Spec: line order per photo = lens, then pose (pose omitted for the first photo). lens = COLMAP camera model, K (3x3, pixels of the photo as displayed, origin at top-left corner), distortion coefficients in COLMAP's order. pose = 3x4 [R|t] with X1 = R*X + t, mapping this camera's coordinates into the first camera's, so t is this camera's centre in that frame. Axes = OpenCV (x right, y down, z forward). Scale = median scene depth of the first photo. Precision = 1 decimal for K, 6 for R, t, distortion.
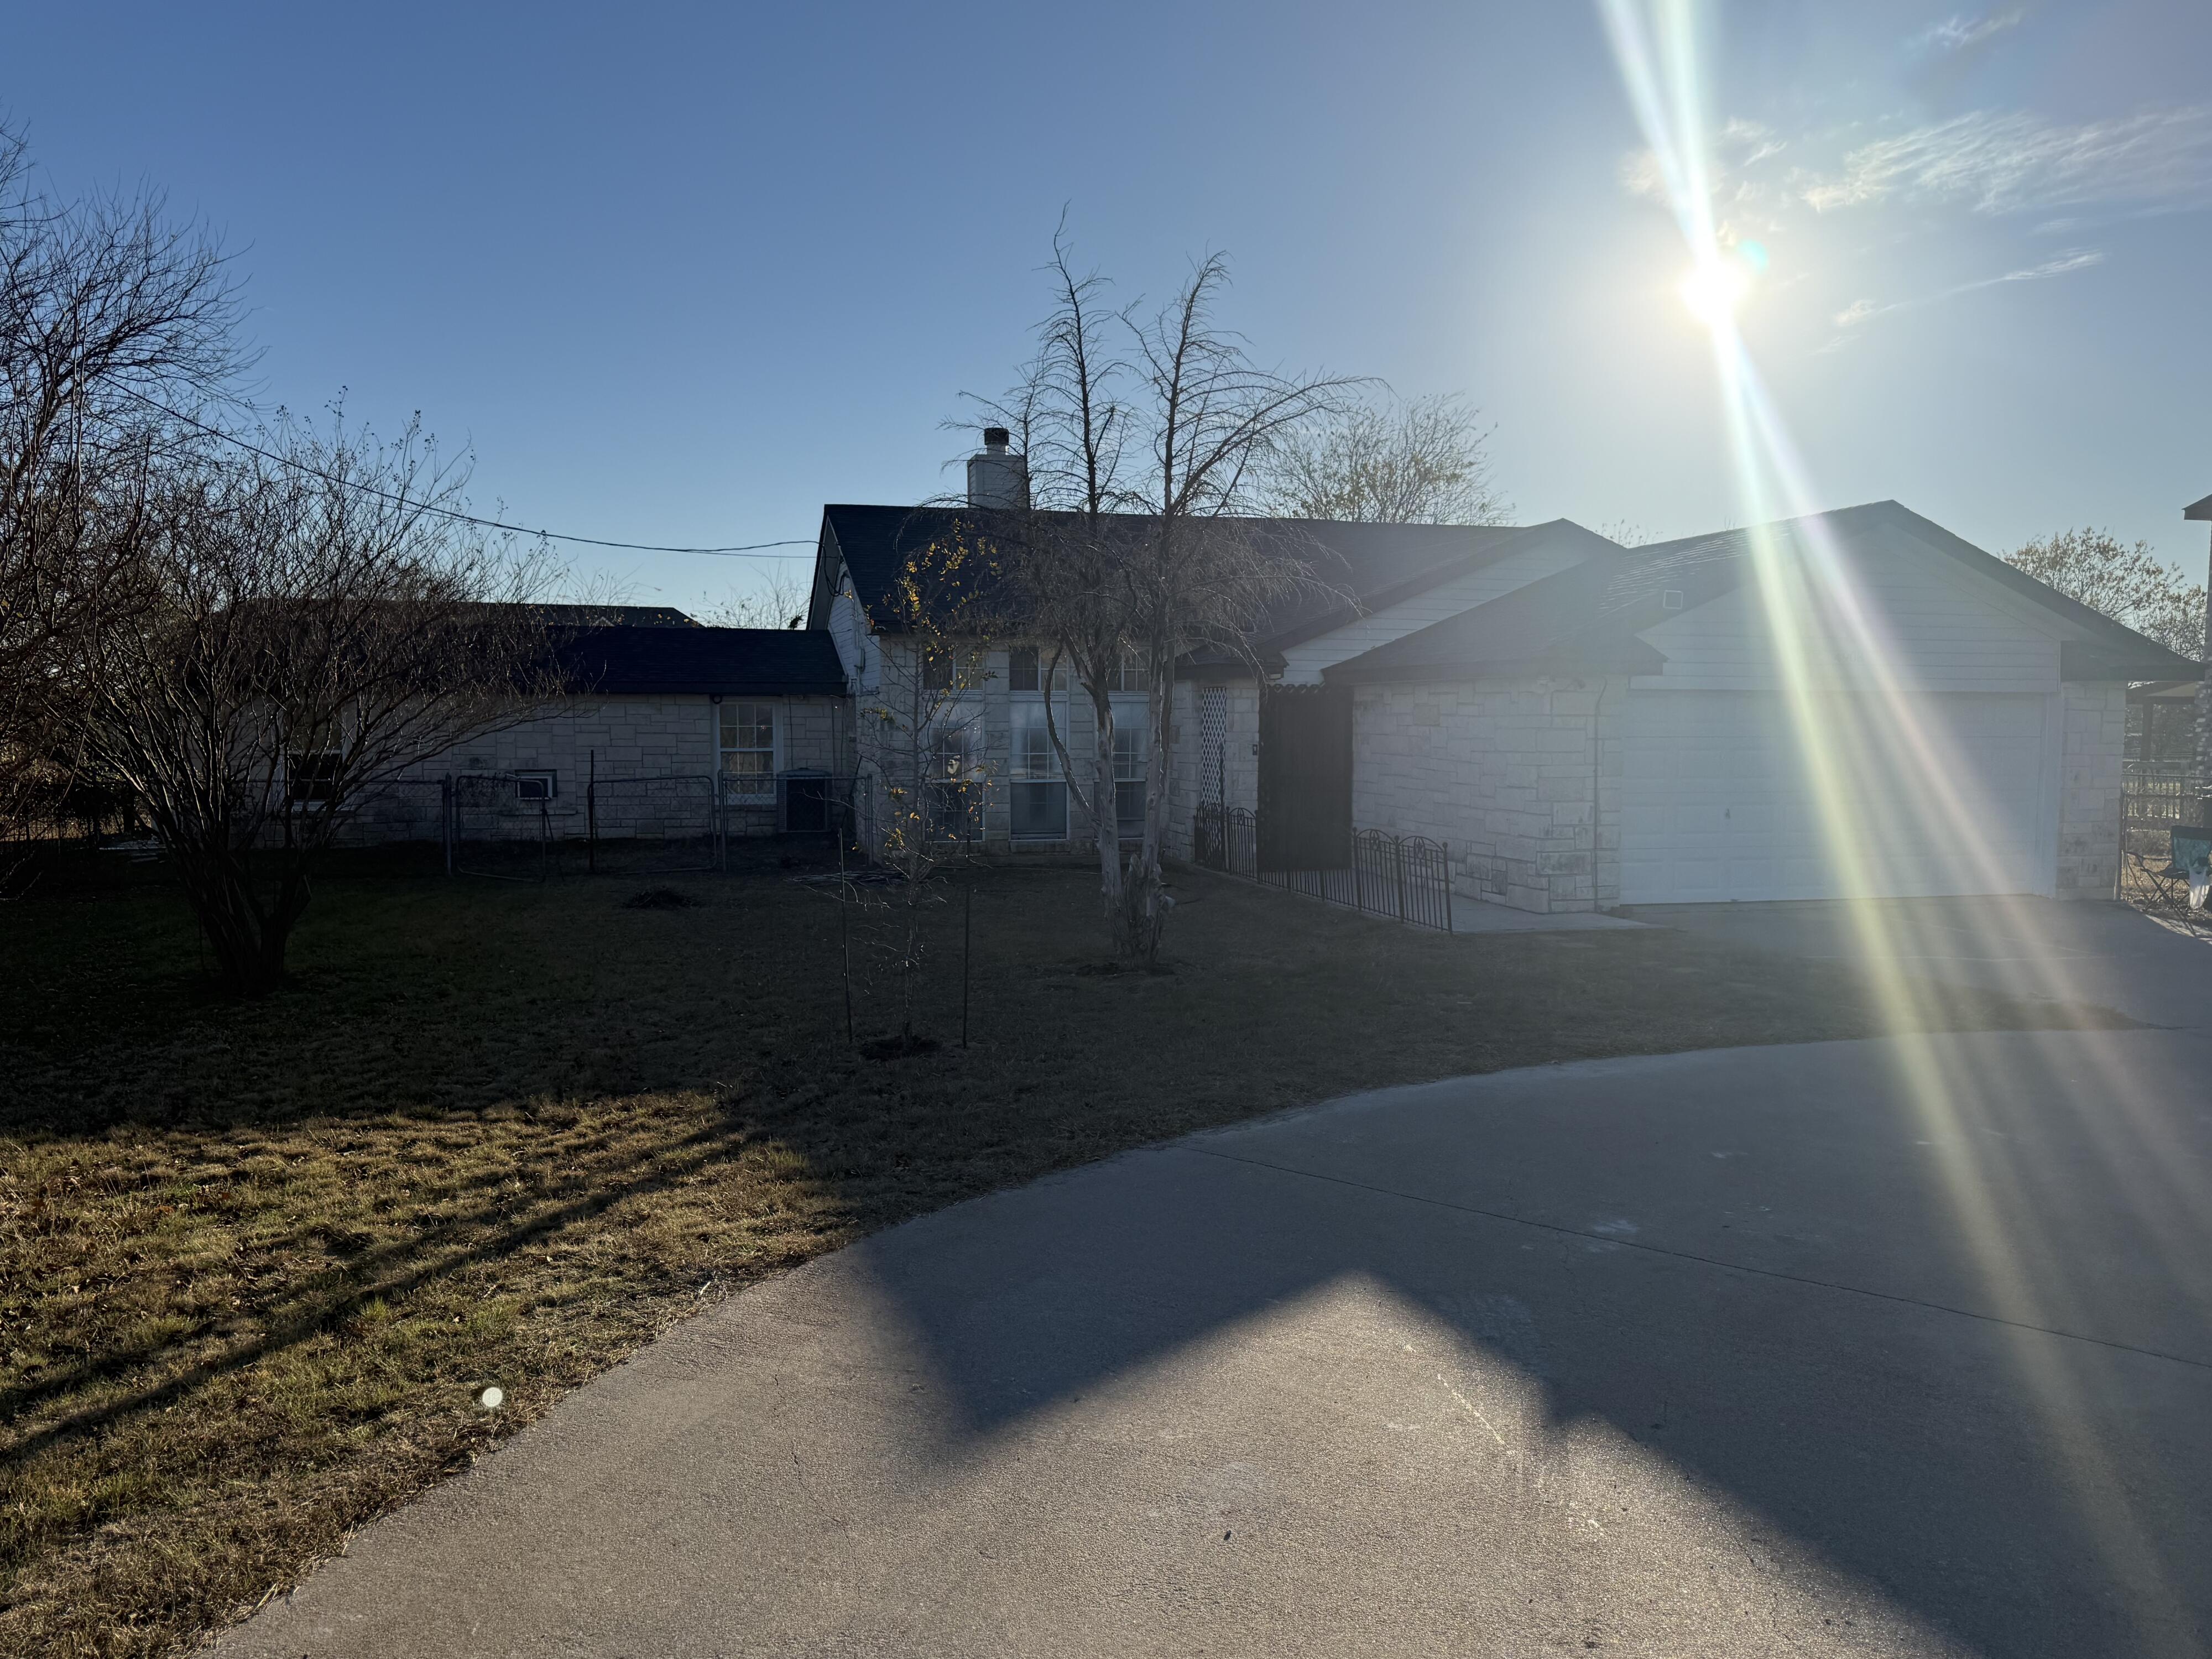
lens RADIAL K [[1616.9, 0, 1101.2], [0, 1616.9, 837.3], [0, 0, 1]] dist [0.074856, -0.004402]
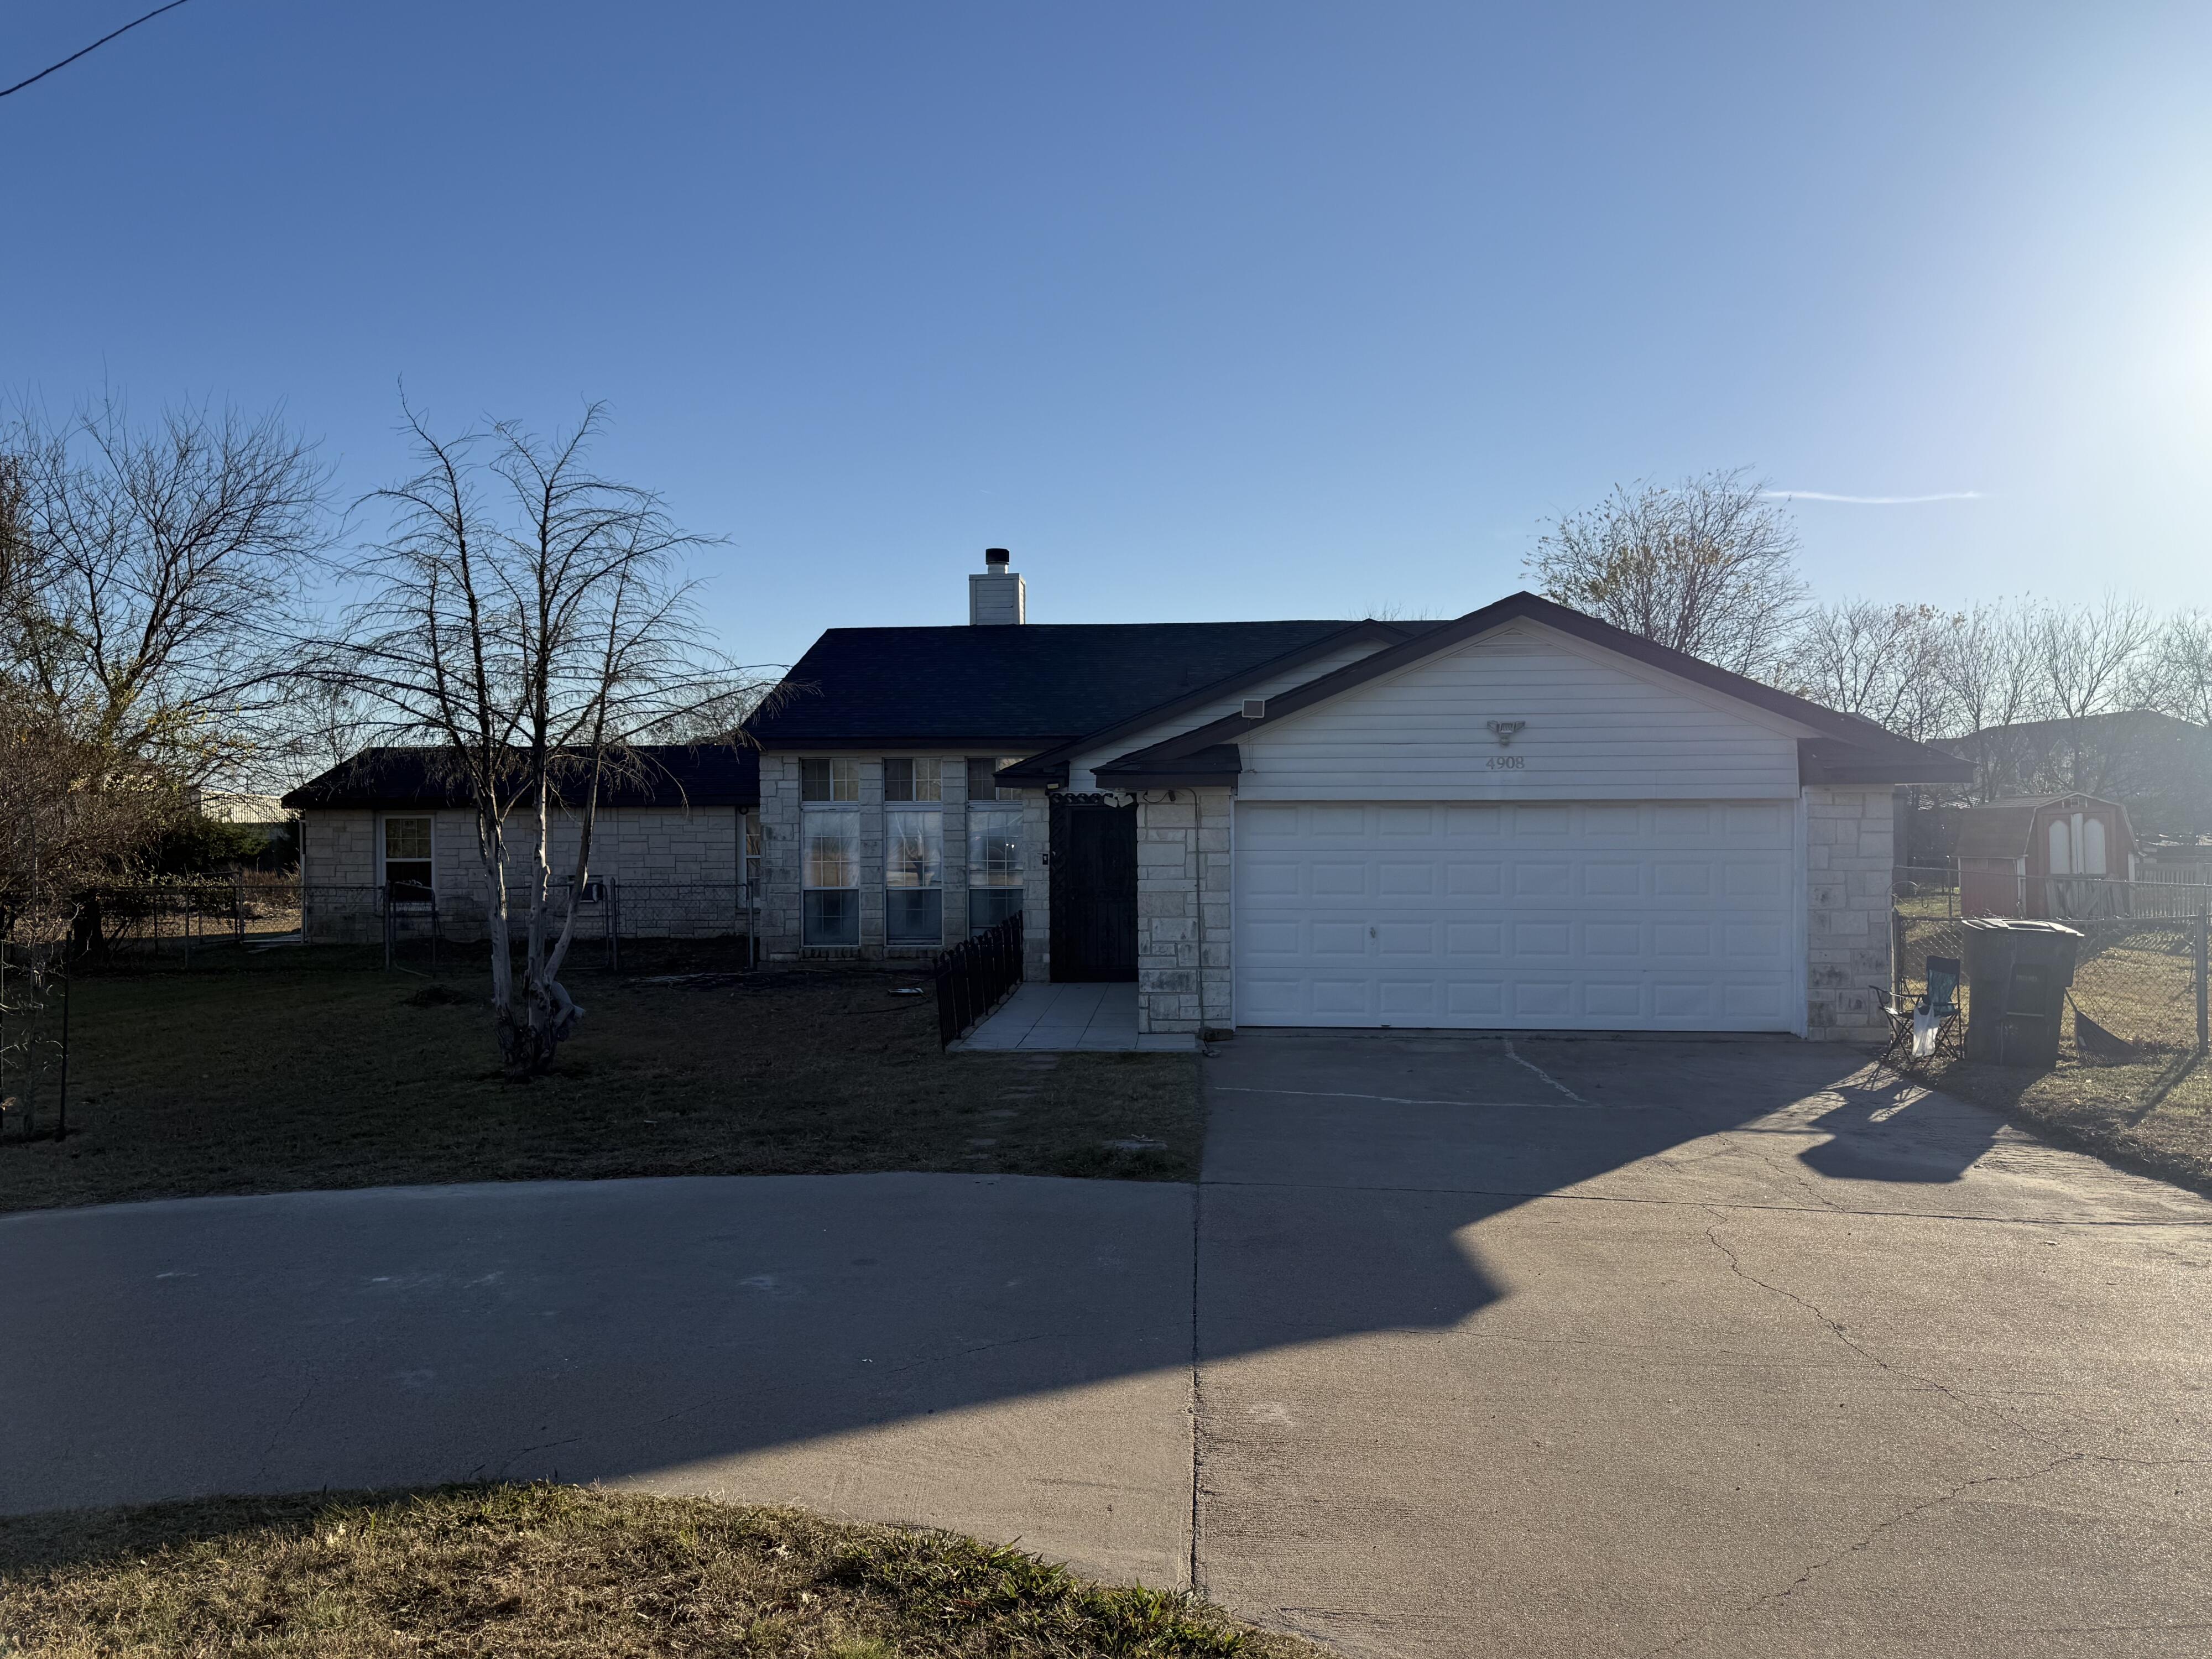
lens RADIAL K [[1616.9, 0, 1099.5], [0, 1616.9, 824.6], [0, 0, 1]] dist [0.074856, -0.004402]
pose [[0.955856, -0.005670, -0.293782, 0.386024], [-0.014322, 0.997726, -0.065854, -0.009454], [0.293487, 0.067154, 0.953601, 0.051043]]
